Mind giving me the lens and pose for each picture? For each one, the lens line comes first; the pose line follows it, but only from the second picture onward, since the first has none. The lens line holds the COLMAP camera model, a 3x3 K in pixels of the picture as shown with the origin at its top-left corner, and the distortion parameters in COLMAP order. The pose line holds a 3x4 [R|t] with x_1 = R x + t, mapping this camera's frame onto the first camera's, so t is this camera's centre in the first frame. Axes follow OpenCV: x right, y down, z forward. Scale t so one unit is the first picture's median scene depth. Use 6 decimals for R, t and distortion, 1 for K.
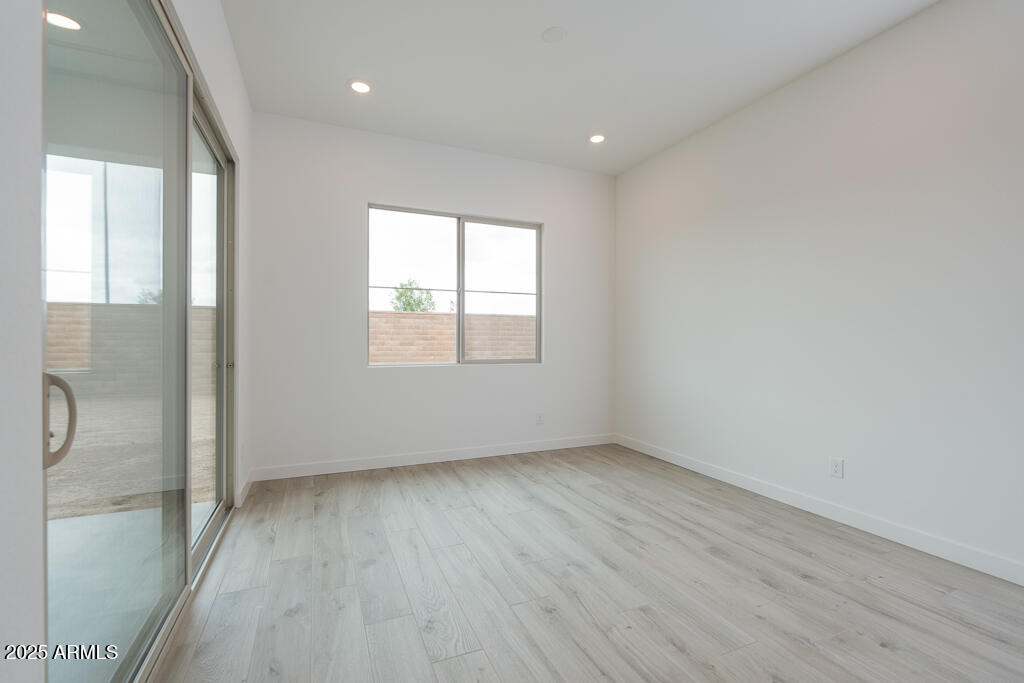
lens RADIAL K [[446.0, 0, 512.2], [0, 446.0, 344.6], [0, 0, 1]] dist [-0.009714, 0.000428]
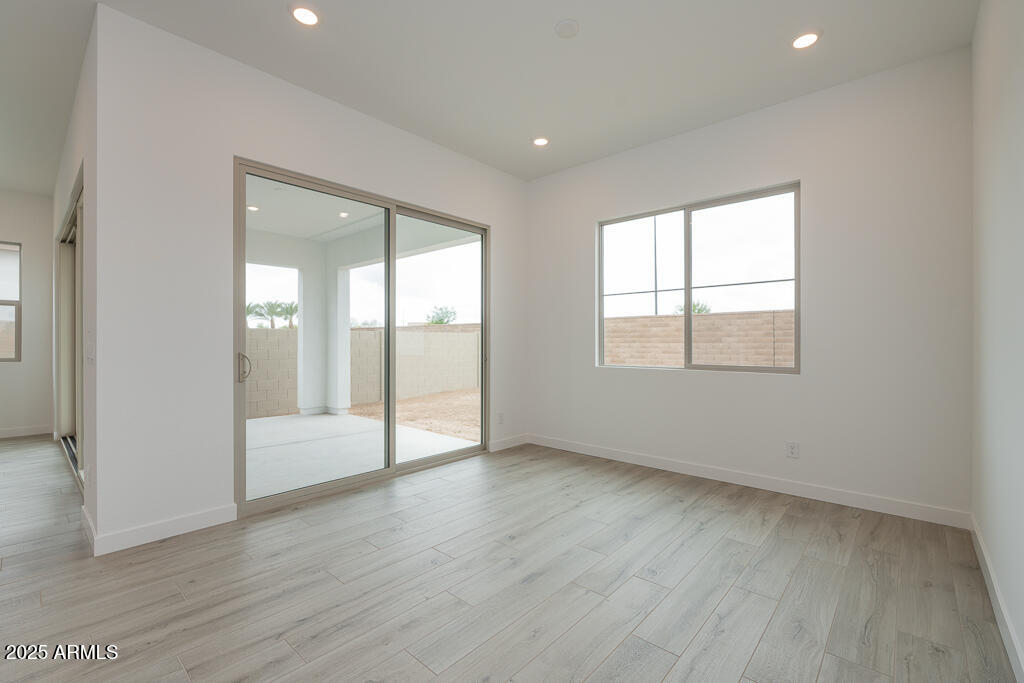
lens RADIAL K [[446.0, 0, 508.3], [0, 446.0, 341.3], [0, 0, 1]] dist [-0.009714, 0.000428]
pose [[0.409751, -0.004112, -0.912188, 0.677132], [-0.008877, 0.999925, -0.008495, -0.001554], [0.912154, 0.011579, 0.409683, 0.354899]]
